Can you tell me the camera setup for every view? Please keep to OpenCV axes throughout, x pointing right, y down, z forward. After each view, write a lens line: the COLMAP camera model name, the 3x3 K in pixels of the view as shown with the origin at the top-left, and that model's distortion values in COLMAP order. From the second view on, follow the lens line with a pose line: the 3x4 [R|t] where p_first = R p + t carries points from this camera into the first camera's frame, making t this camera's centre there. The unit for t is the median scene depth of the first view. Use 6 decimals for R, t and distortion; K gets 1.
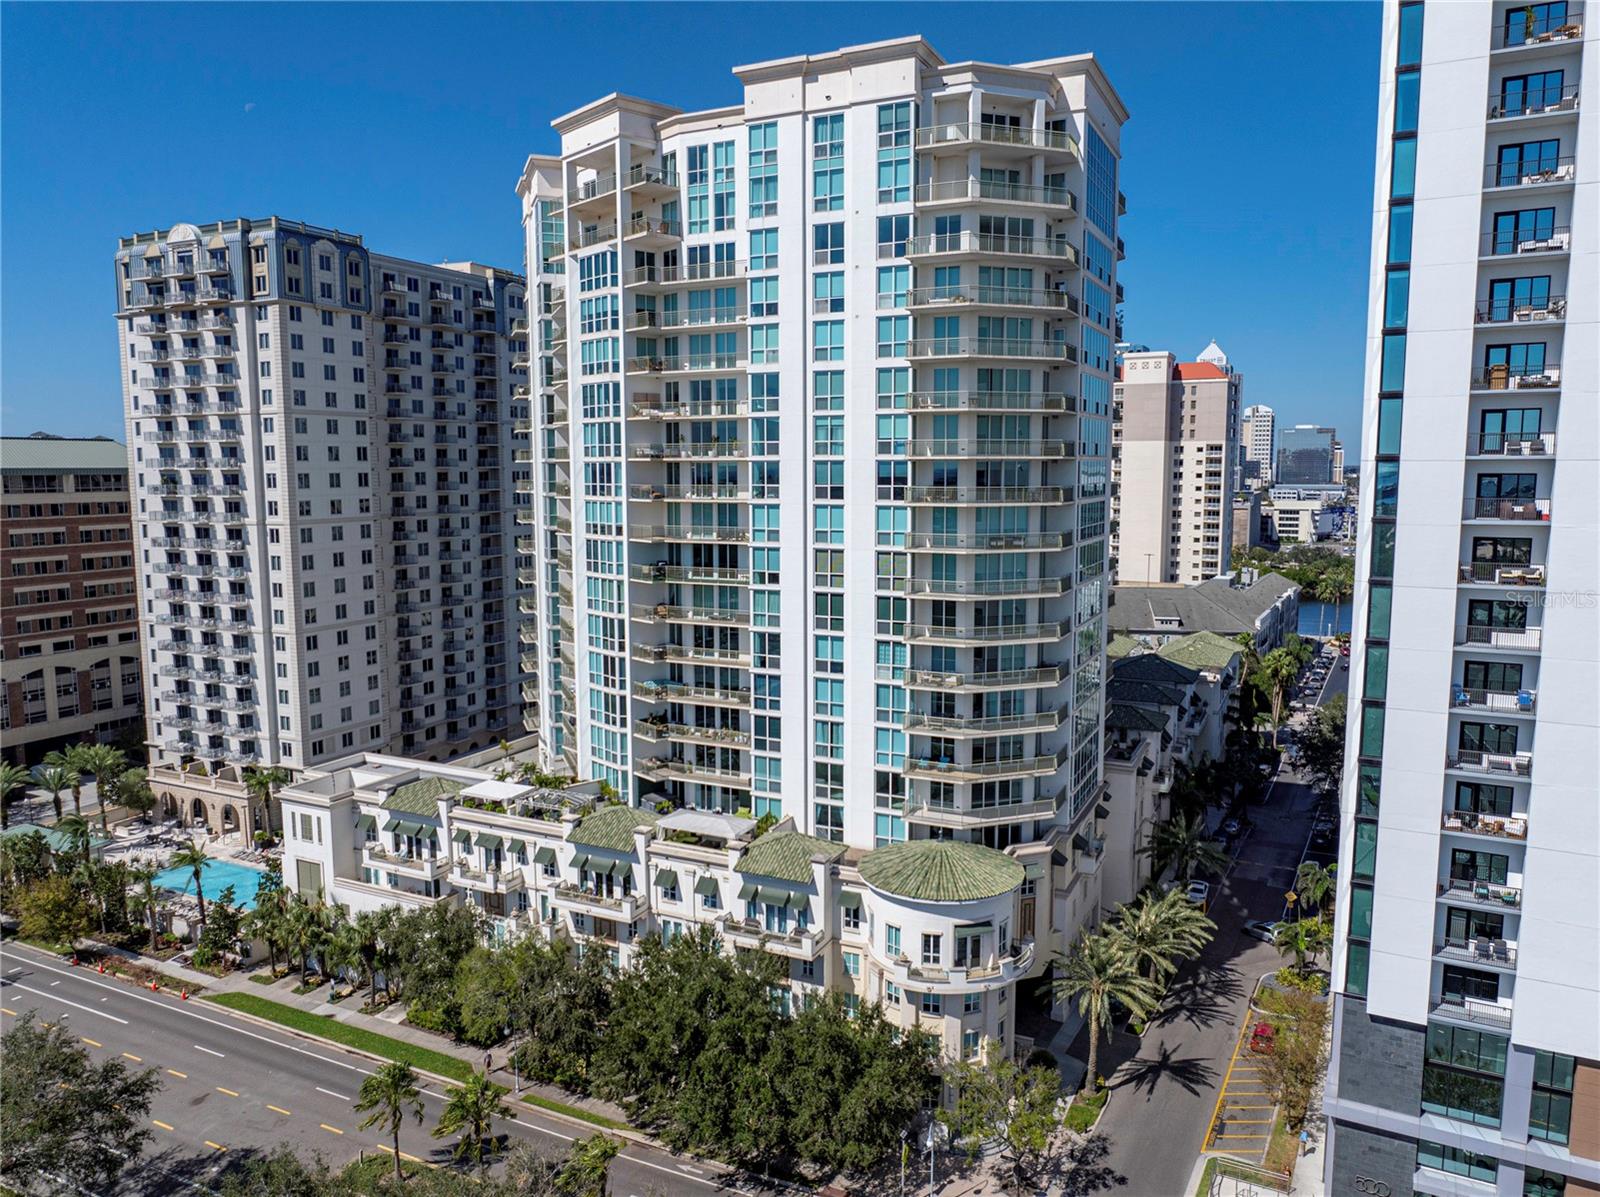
lens RADIAL K [[1127.2, 0, 804.2], [0, 1127.2, 596.9], [0, 0, 1]] dist [-0.038294, 0.021461]
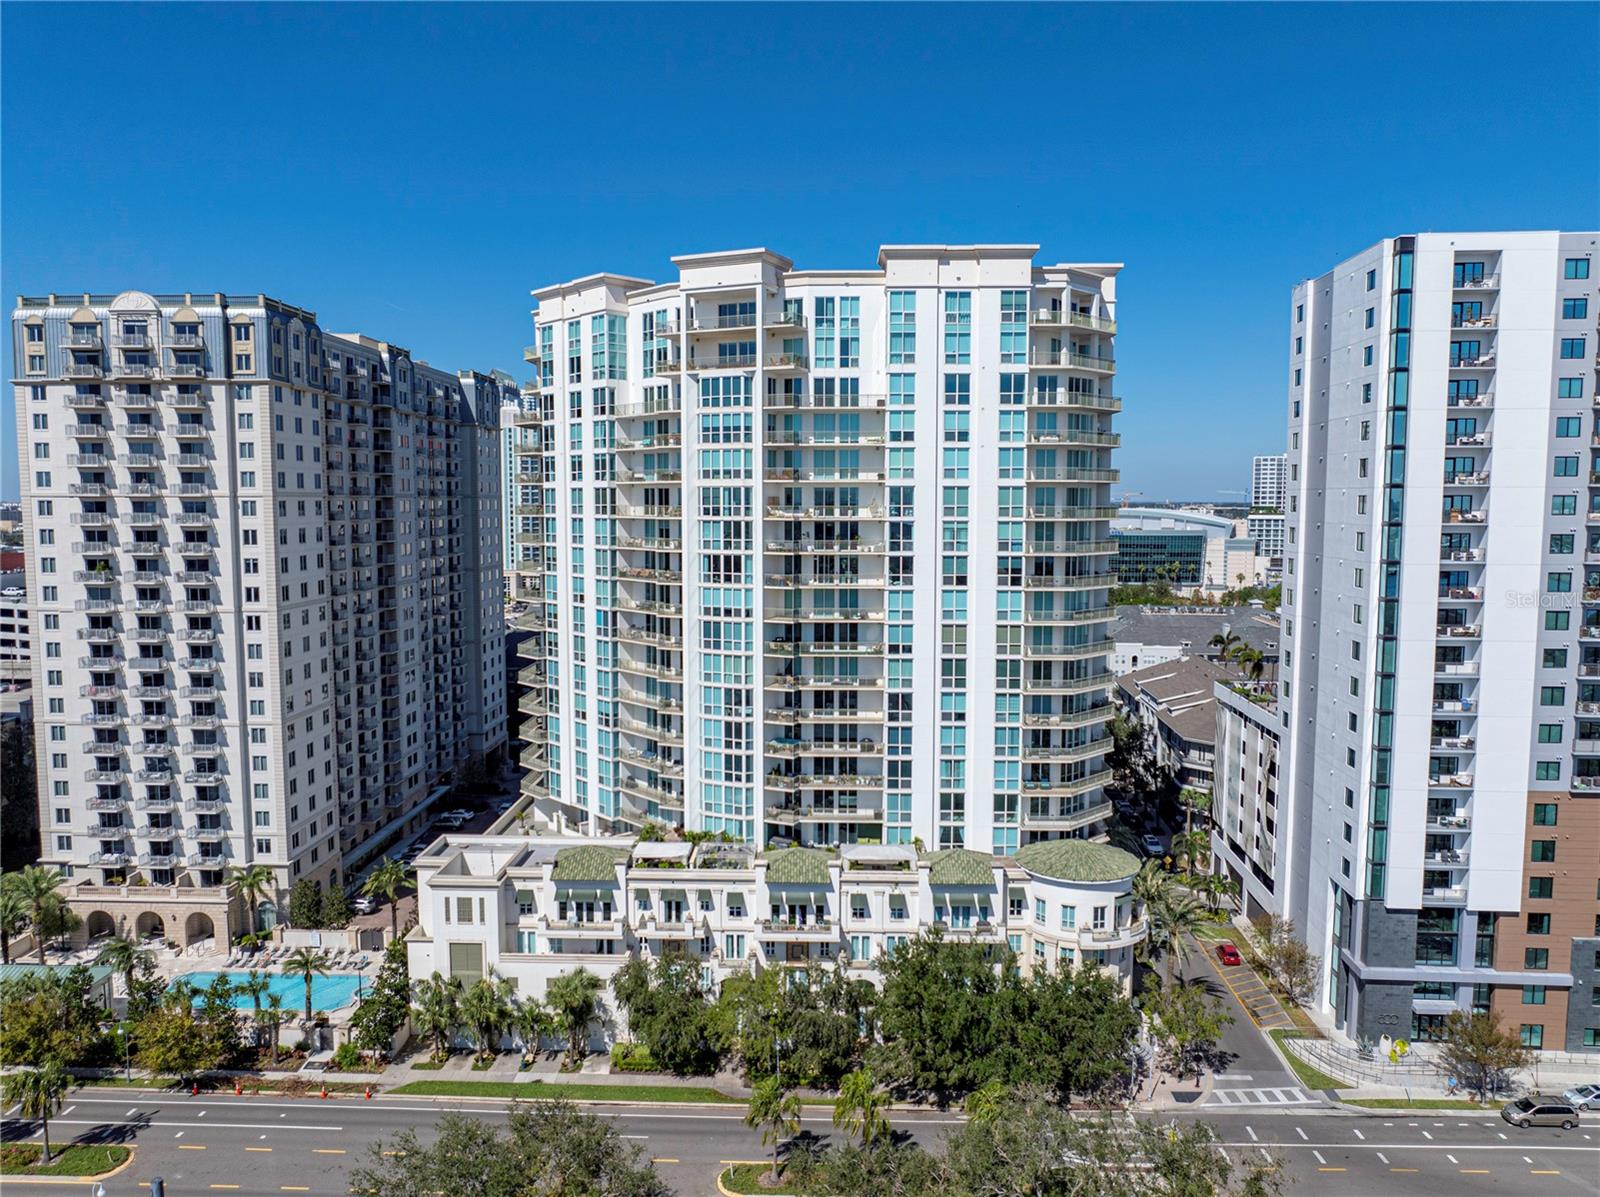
lens RADIAL K [[1127.2, 0, 804.0], [0, 1127.2, 593.6], [0, 0, 1]] dist [-0.038294, 0.021461]
pose [[0.912793, -0.030599, 0.407274, -0.627111], [0.044352, 0.998719, -0.024368, -0.051741], [-0.406007, 0.040306, 0.912981, -0.094760]]
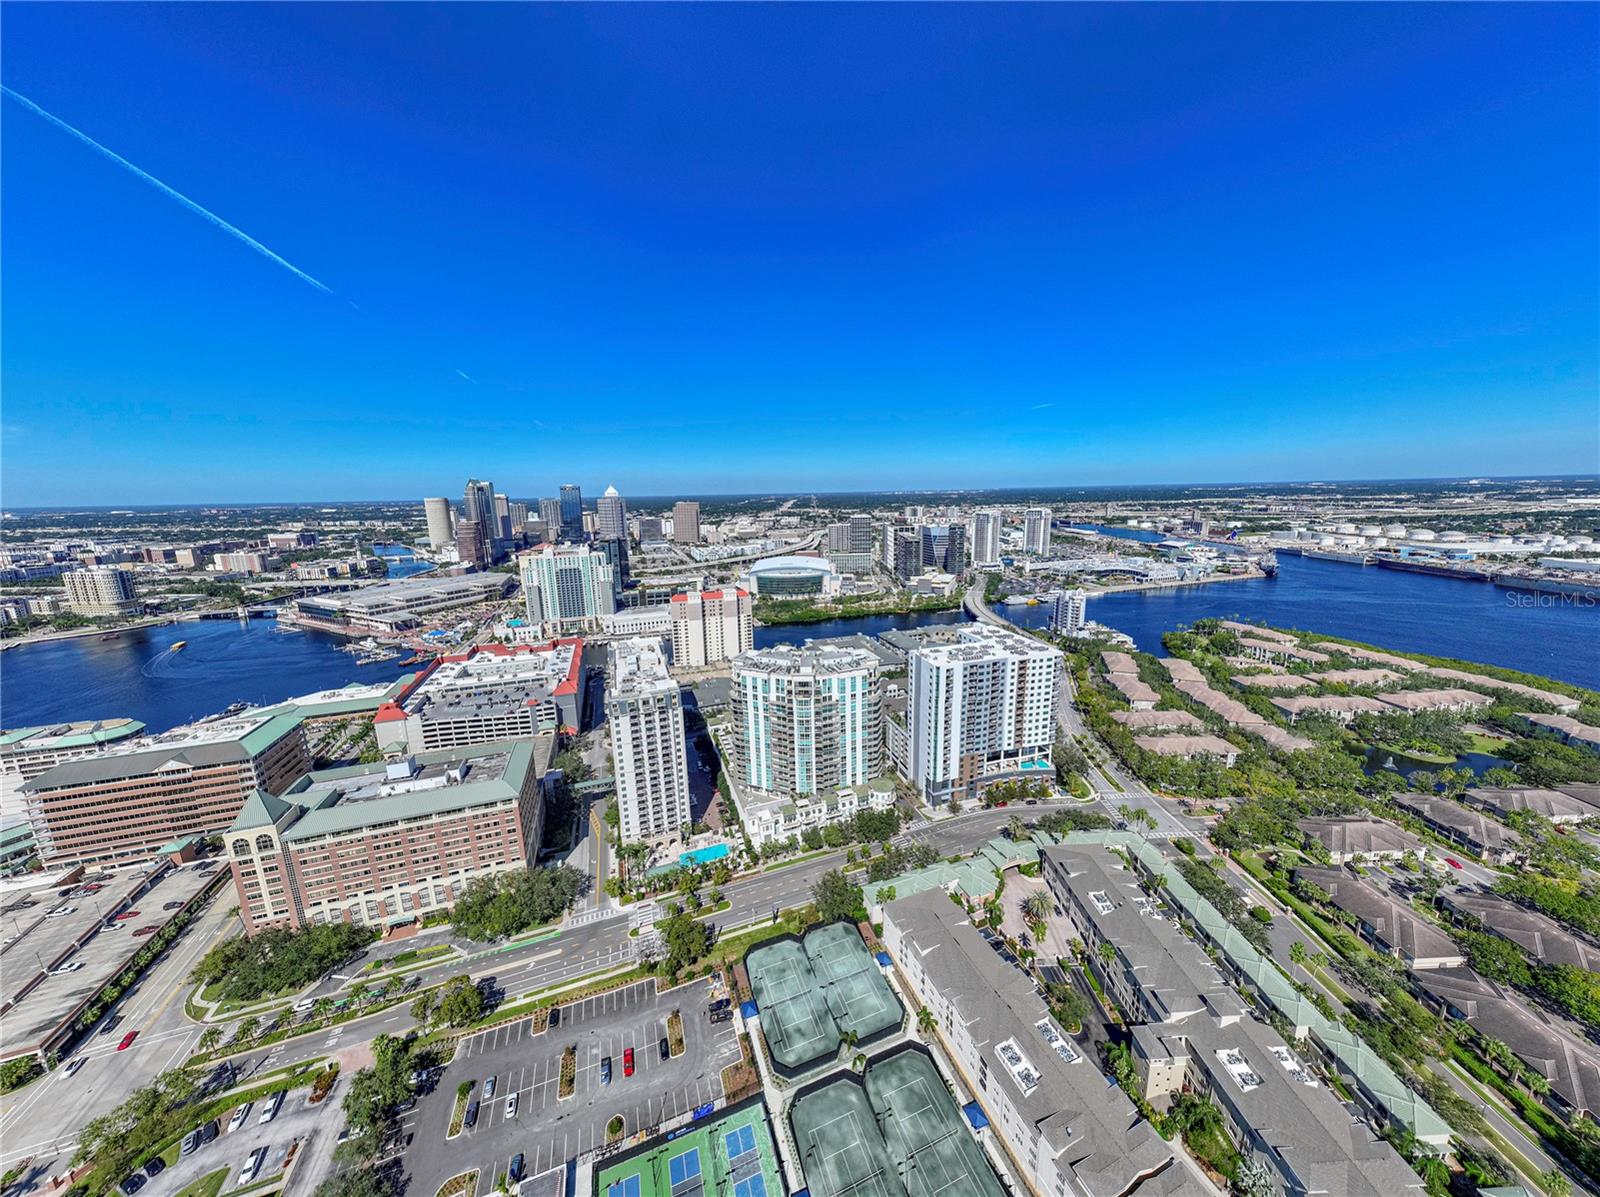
lens RADIAL K [[507.8, 0, 802.4], [0, 507.8, 596.8], [0, 0, 1]] dist [0.001210, 0.000006]
pose [[0.694670, -0.165981, 0.699917, -1.847649], [0.106484, 0.986022, 0.128144, -1.118460], [-0.711403, -0.014488, 0.702635, -0.658682]]
